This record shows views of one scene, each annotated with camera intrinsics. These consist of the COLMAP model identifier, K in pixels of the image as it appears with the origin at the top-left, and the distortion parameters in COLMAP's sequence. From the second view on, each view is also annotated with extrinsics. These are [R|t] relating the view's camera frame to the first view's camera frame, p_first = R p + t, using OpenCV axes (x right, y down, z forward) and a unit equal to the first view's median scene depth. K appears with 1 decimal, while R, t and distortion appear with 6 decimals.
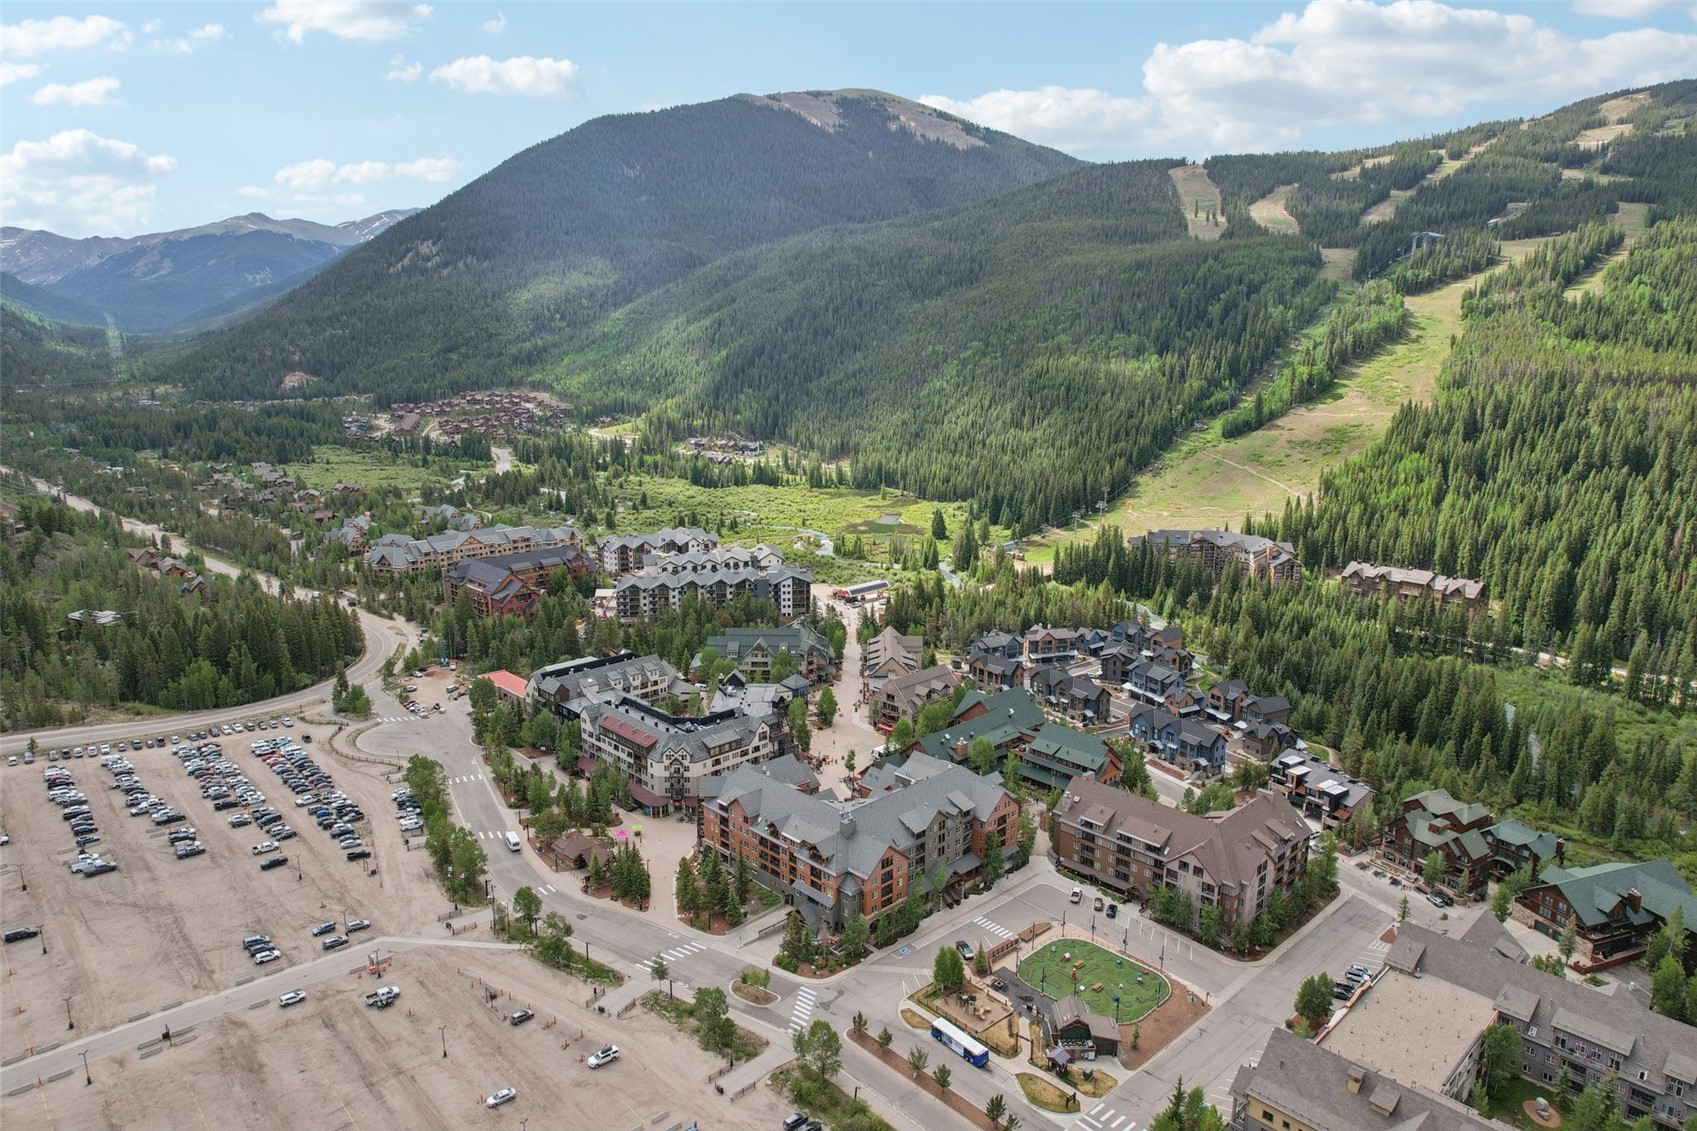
lens RADIAL K [[1082.6, 0, 848.5], [0, 1082.6, 565.5], [0, 0, 1]] dist [-0.047517, 0.031718]
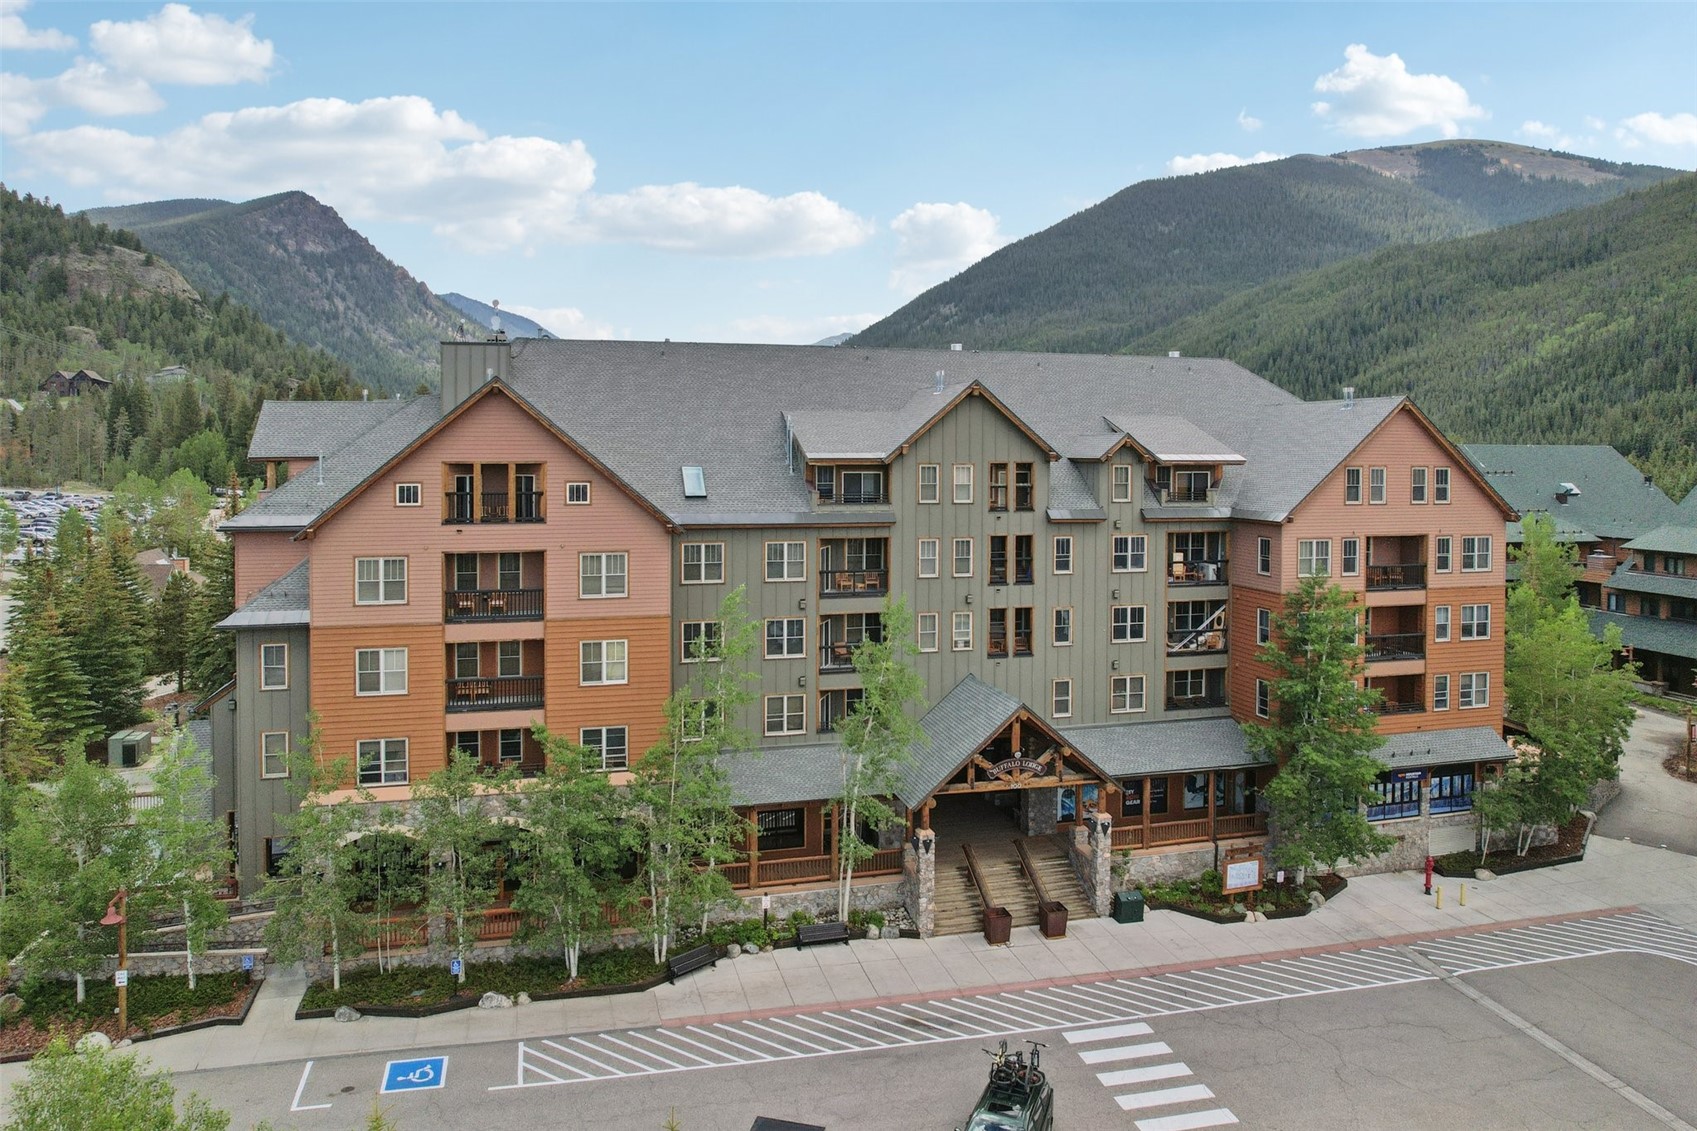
lens RADIAL K [[1122.0, 0, 855.9], [0, 1122.0, 467.9], [0, 0, 1]] dist [-0.071643, 0.077307]
pose [[0.881830, 0.008875, -0.471484, 0.070155], [-0.102204, 0.979655, -0.172715, 0.123171], [0.460358, 0.200493, 0.864796, 0.365638]]
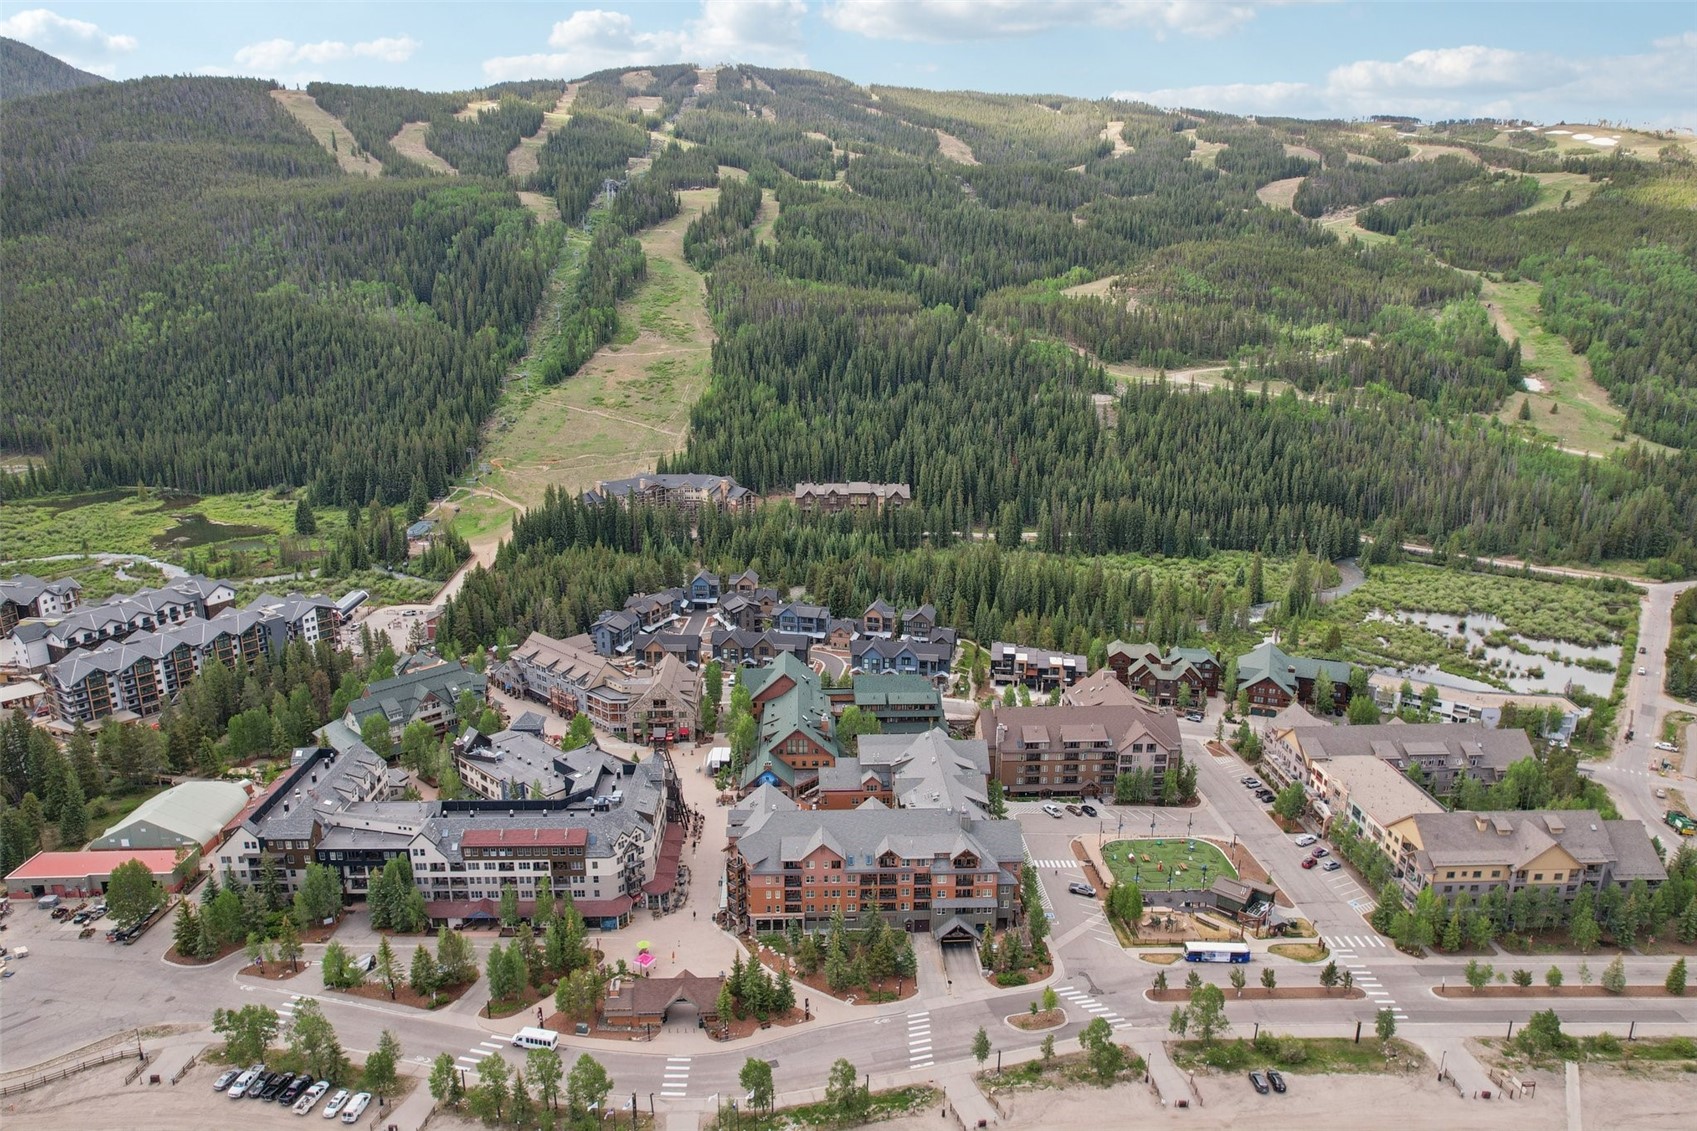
lens RADIAL K [[1082.6, 0, 848.5], [0, 1082.6, 565.5], [0, 0, 1]] dist [-0.047517, 0.031718]
pose [[0.663570, -0.192456, 0.722935, -0.294637], [0.156937, 0.980652, 0.117015, -0.040304], [-0.731468, 0.035808, 0.680935, 0.187967]]
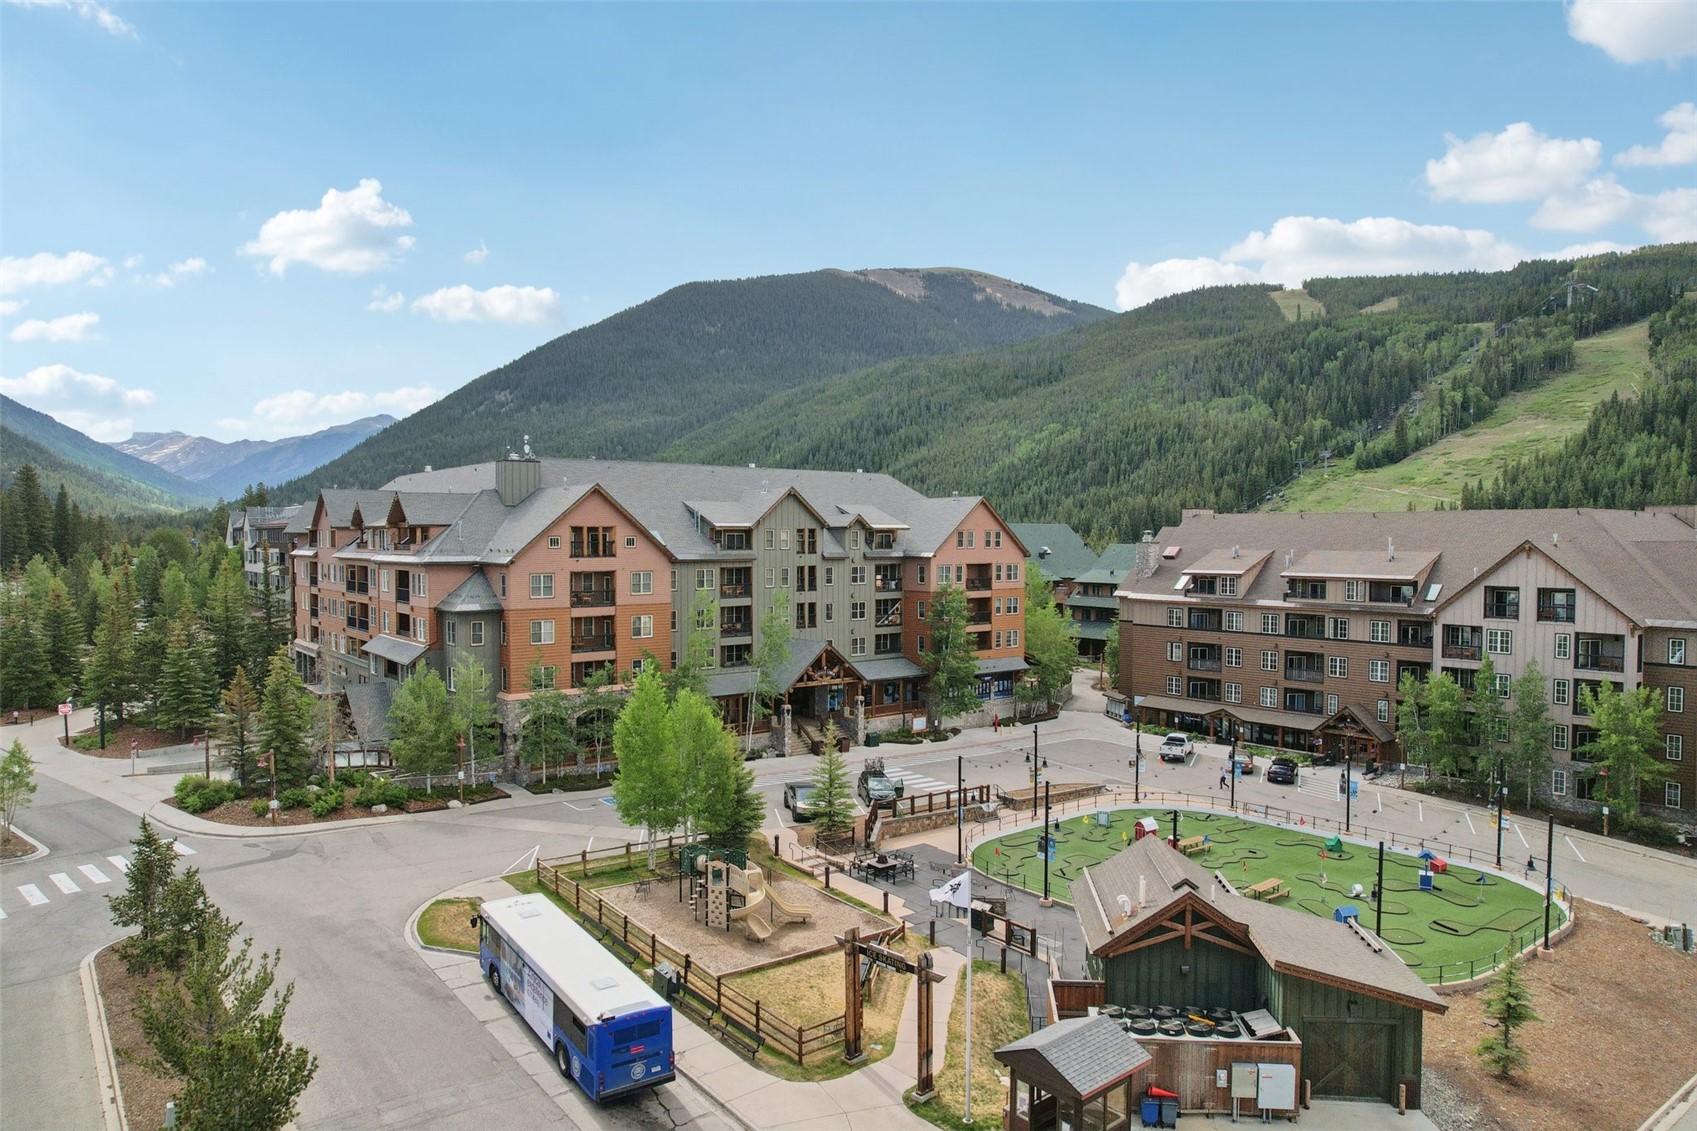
lens RADIAL K [[1082.6, 0, 848.5], [0, 1082.6, 565.5], [0, 0, 1]] dist [-0.047517, 0.031718]
pose [[0.995955, -0.000498, -0.089848, 0.060752], [-0.016198, 0.982605, -0.184998, 0.143197], [0.088377, 0.185705, 0.978623, 0.283513]]
